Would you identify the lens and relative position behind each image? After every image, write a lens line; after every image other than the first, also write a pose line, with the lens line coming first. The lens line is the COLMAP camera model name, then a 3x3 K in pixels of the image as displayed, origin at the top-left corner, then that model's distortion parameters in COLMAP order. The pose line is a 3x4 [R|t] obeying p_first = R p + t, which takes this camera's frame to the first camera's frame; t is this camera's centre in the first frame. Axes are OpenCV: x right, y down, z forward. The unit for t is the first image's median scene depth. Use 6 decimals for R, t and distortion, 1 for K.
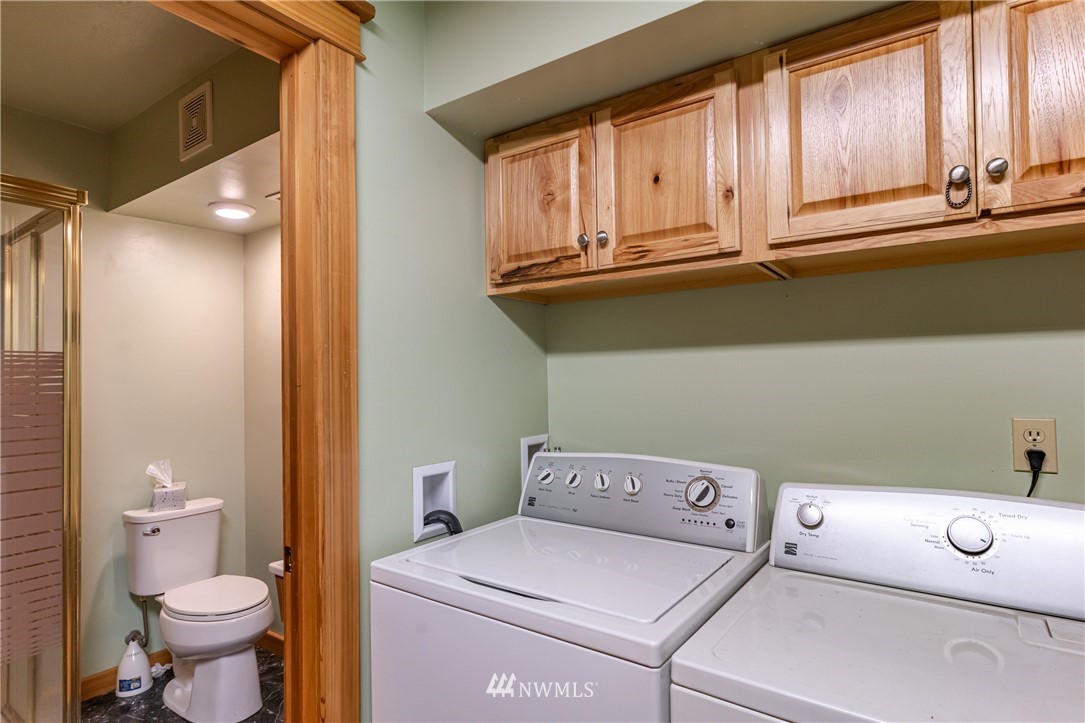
lens RADIAL K [[559.1, 0, 539.2], [0, 559.1, 367.0], [0, 0, 1]] dist [-0.009019, 0.005964]
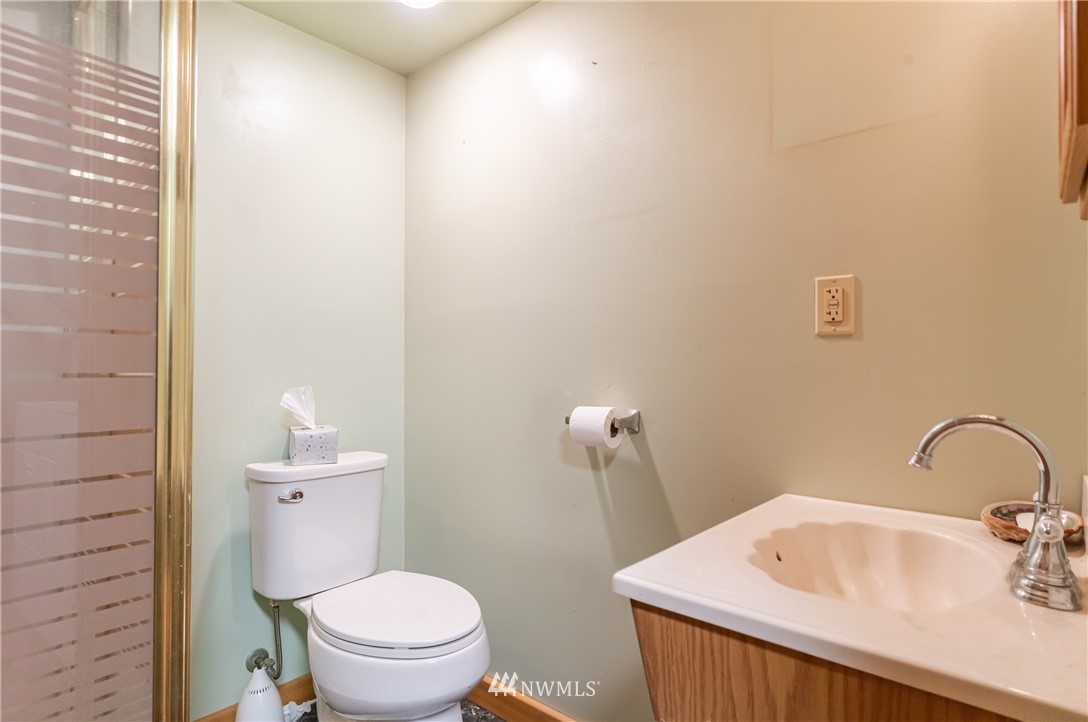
lens RADIAL K [[560.7, 0, 548.3], [0, 560.7, 361.9], [0, 0, 1]] dist [-0.009019, 0.005964]
pose [[0.994594, 0.014198, -0.102867, -0.340724], [-0.013427, 0.999876, 0.008188, 0.133298], [0.102971, -0.006762, 0.994661, 0.403067]]
